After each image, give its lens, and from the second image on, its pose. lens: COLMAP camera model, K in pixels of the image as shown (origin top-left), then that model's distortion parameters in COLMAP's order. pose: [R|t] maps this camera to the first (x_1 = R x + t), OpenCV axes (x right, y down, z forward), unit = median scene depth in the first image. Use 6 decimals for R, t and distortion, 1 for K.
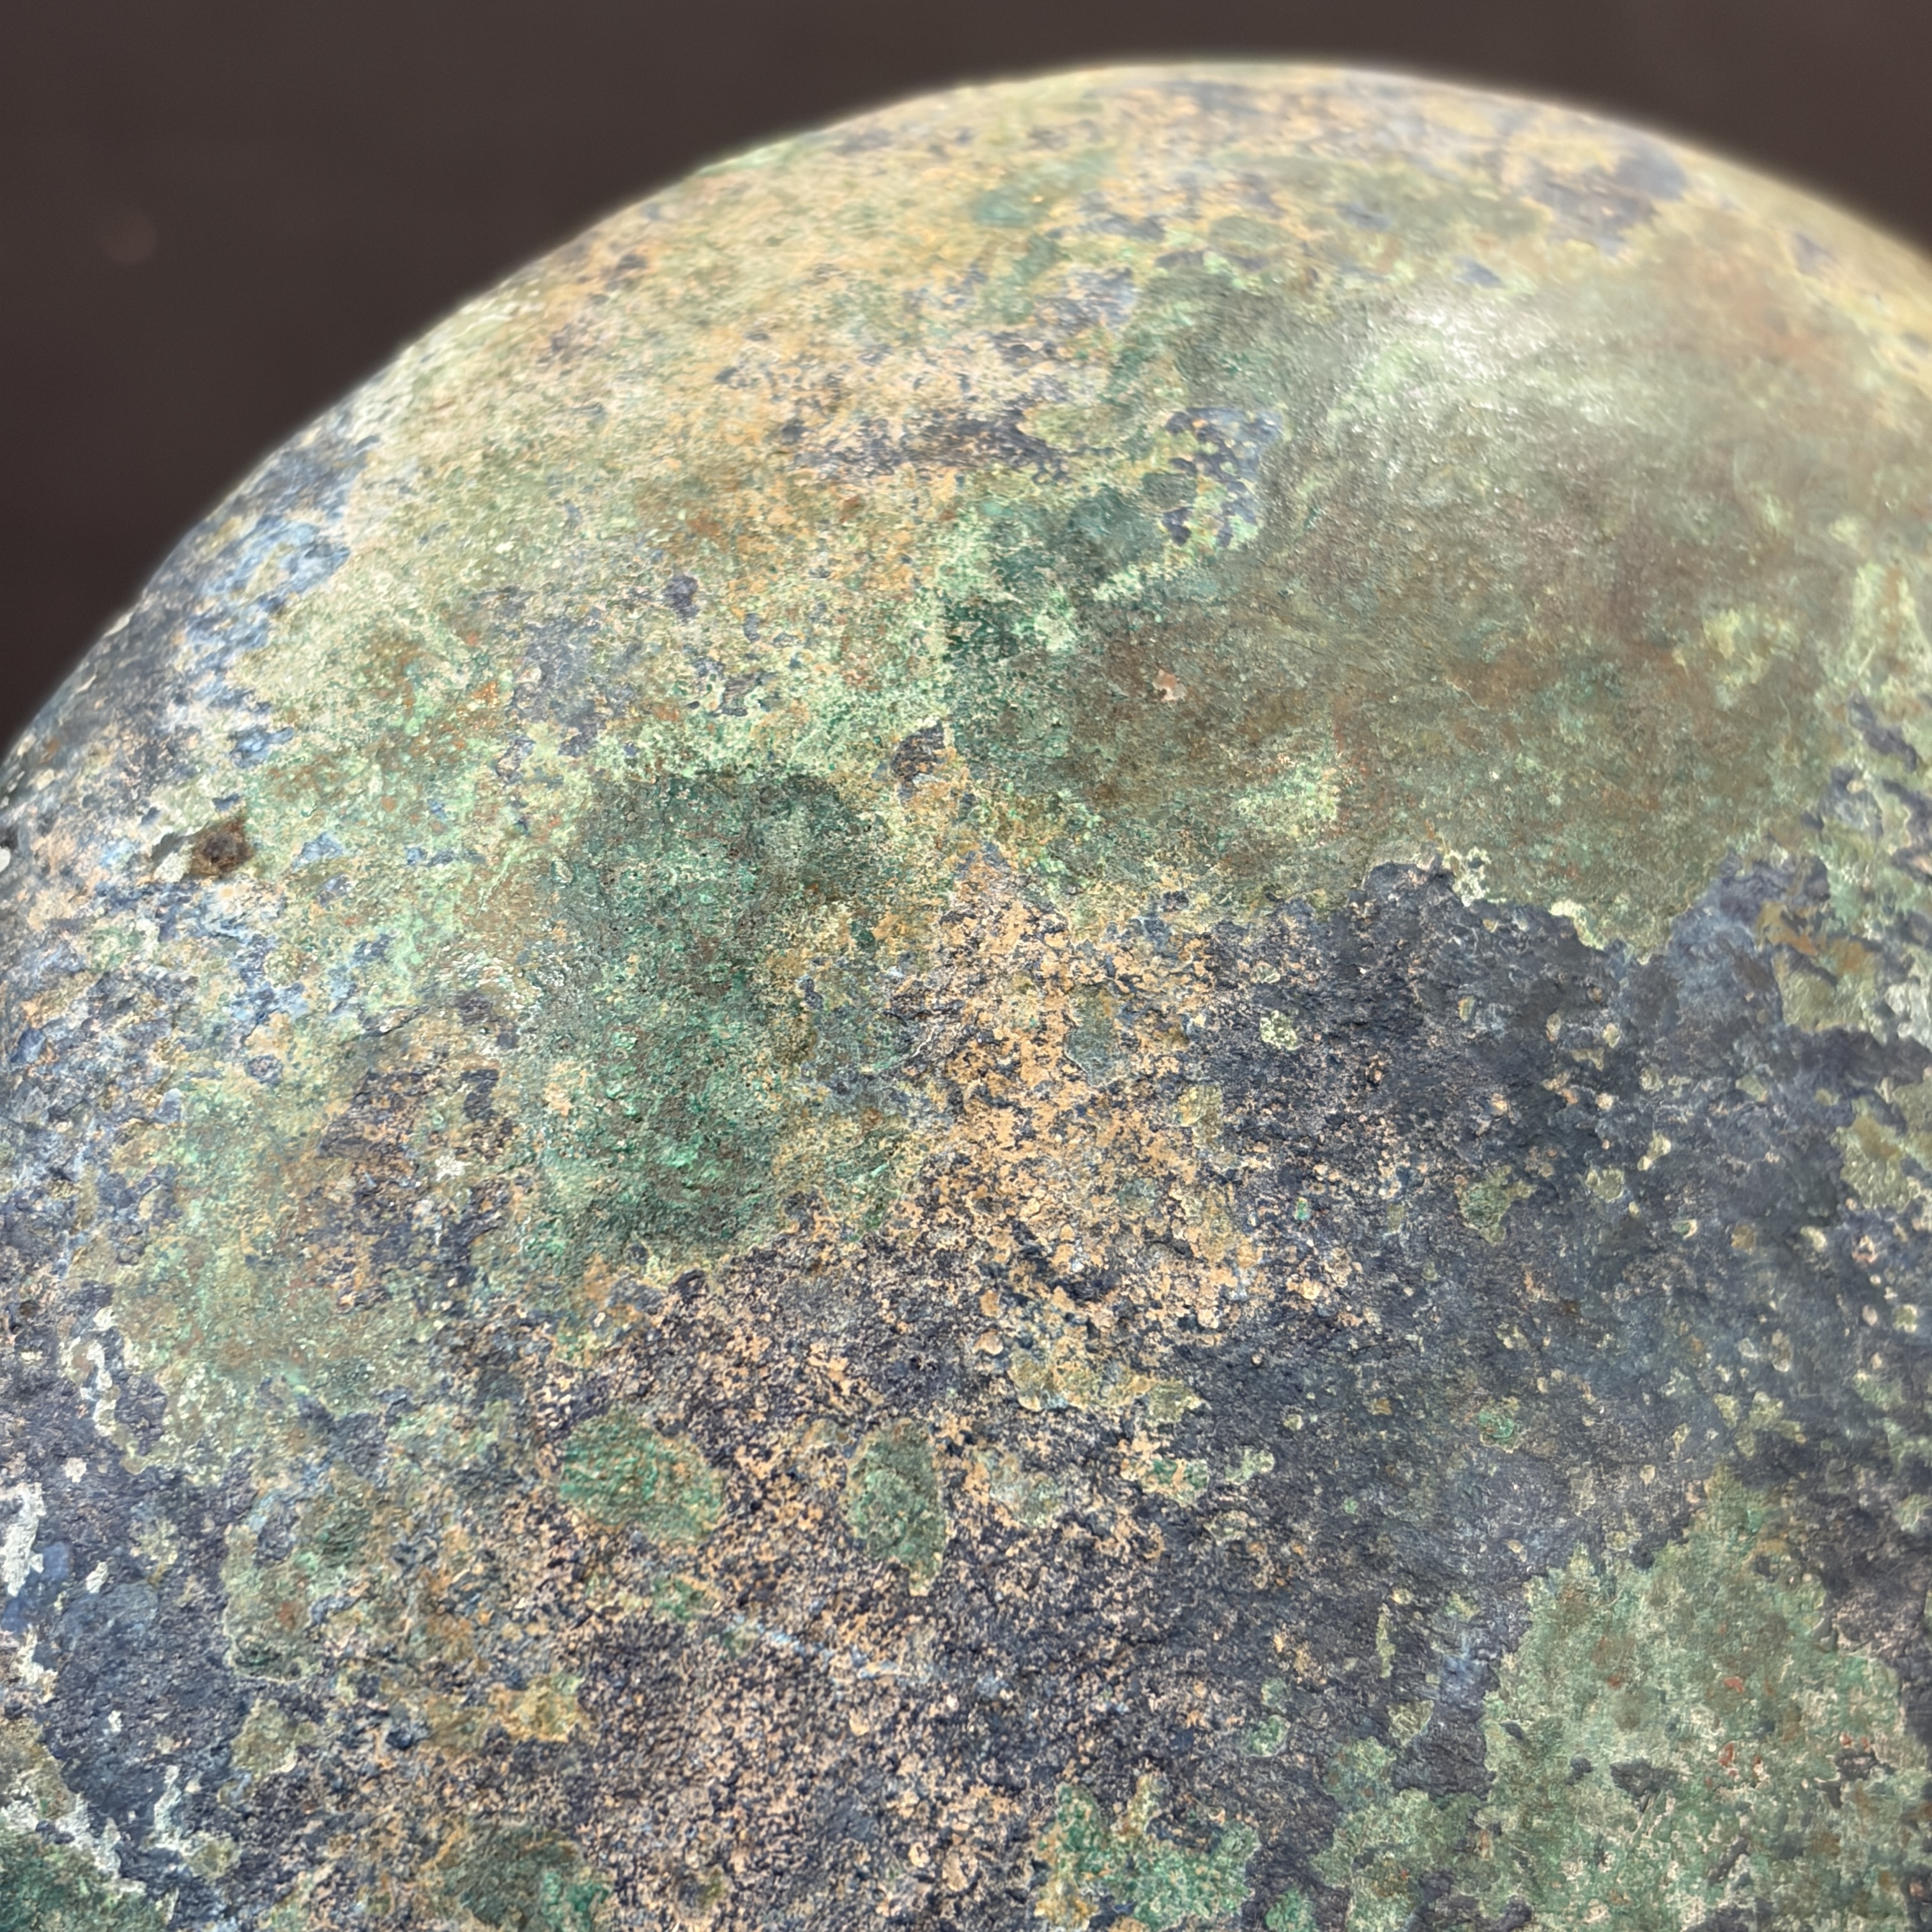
lens RADIAL K [[3876.0, 0, 956.8], [0, 3876.0, 1034.4], [0, 0, 1]] dist [0.136397, 0.000000]
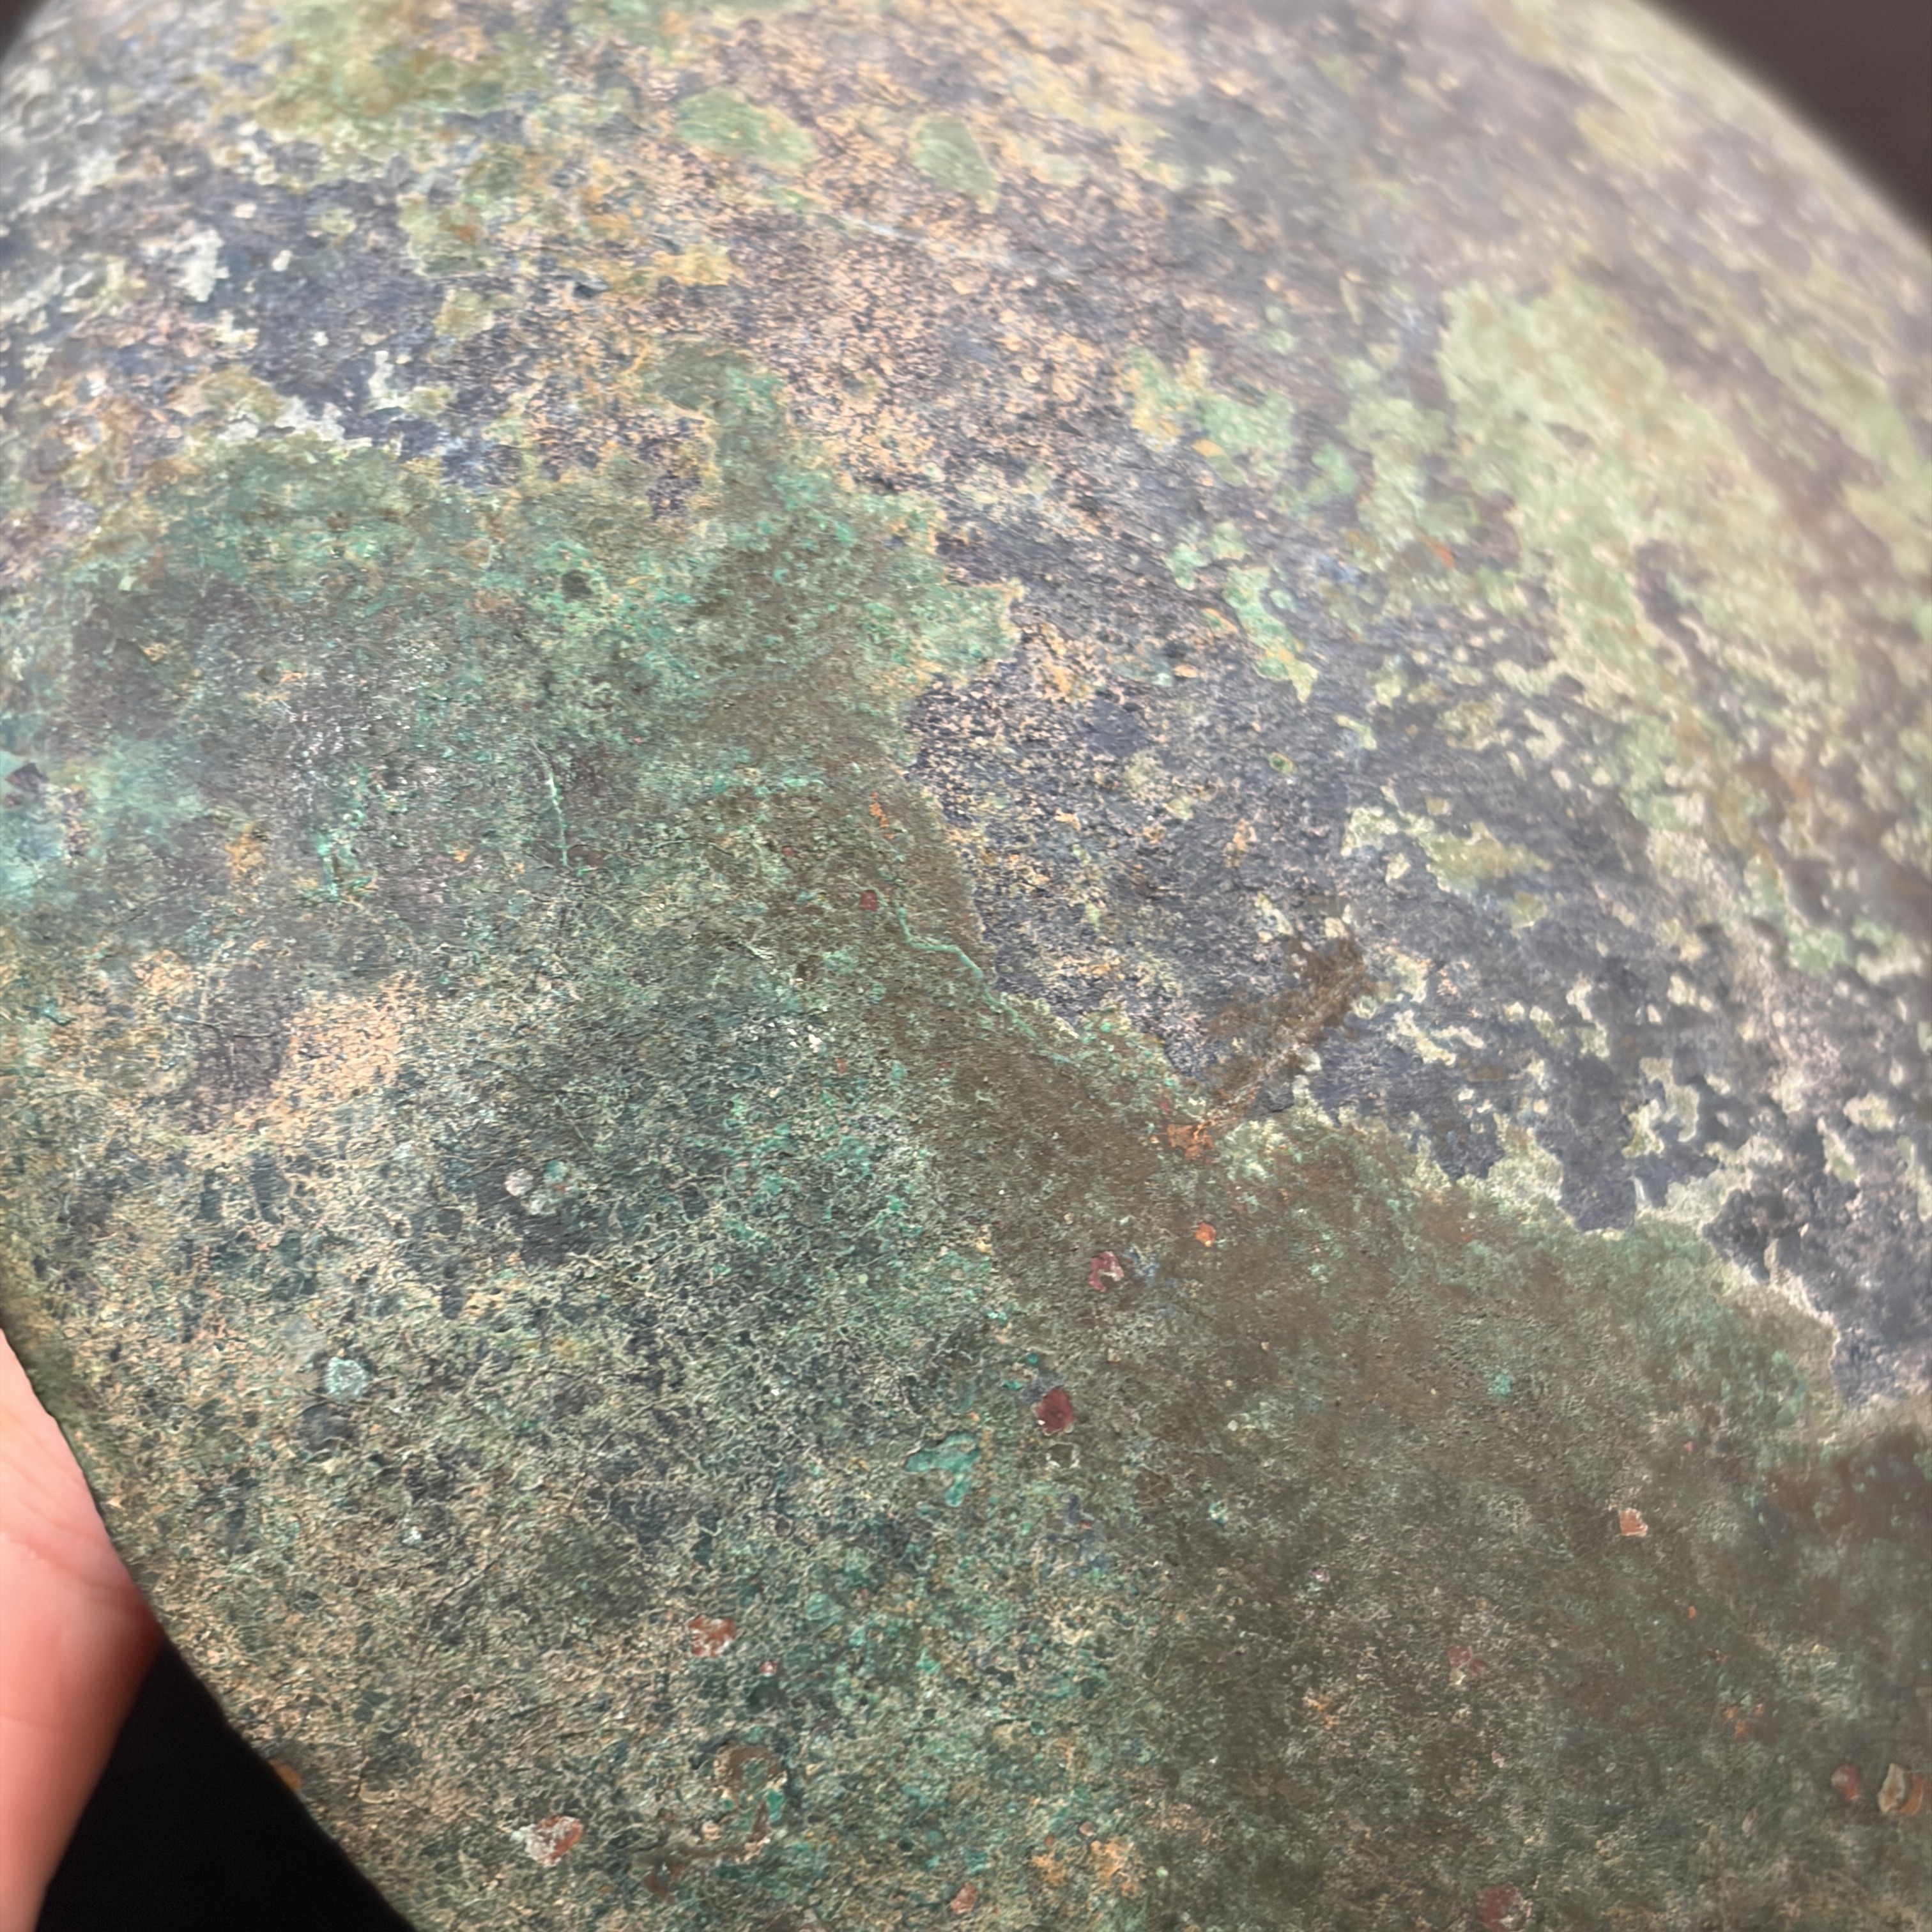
lens RADIAL K [[3876.0, 0, 884.2], [0, 3876.0, 1091.7], [0, 0, 1]] dist [0.136397, 0.000000]
pose [[0.970082, -0.084730, 0.227511, -0.322373], [0.179850, 0.880291, -0.439023, 0.866860], [-0.163078, 0.466806, 0.869194, 0.087792]]
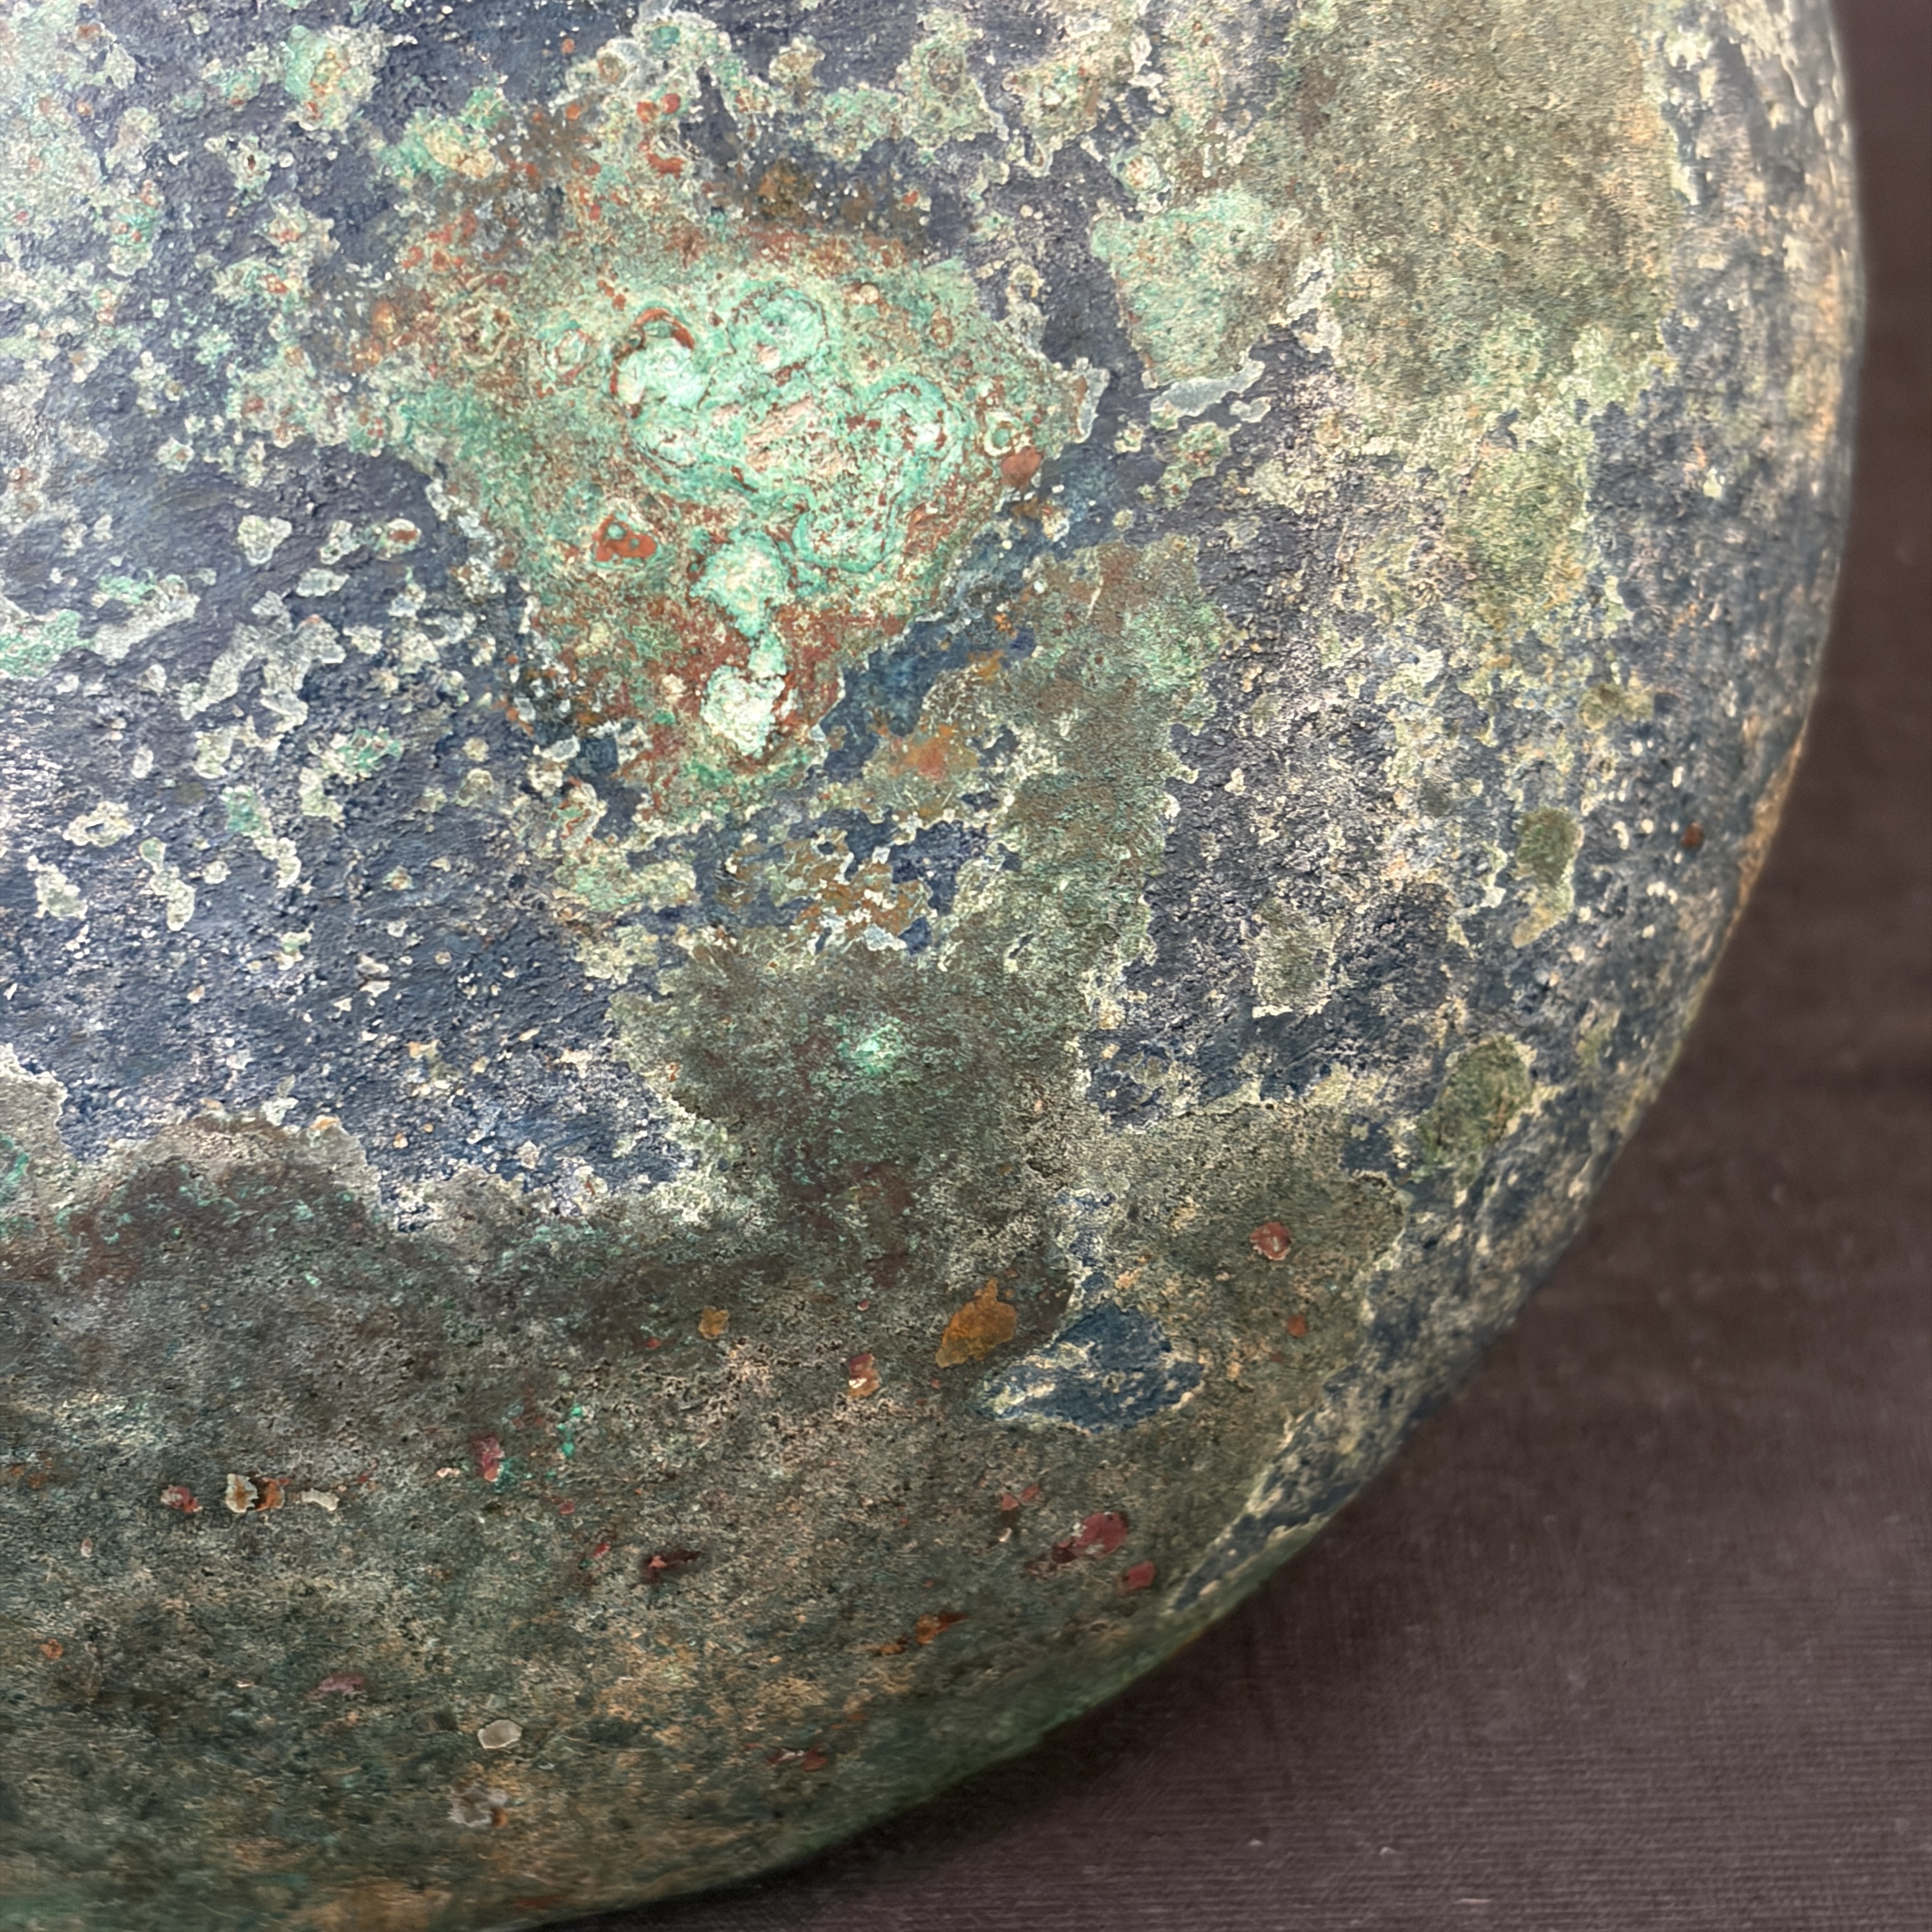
lens RADIAL K [[3876.0, 0, 924.5], [0, 3876.0, 960.8], [0, 0, 1]] dist [0.136397, 0.000000]
pose [[0.858150, -0.220596, -0.463591, 0.899181], [0.206109, 0.975050, -0.082441, 0.591847], [0.470210, -0.024803, 0.882206, 0.202053]]
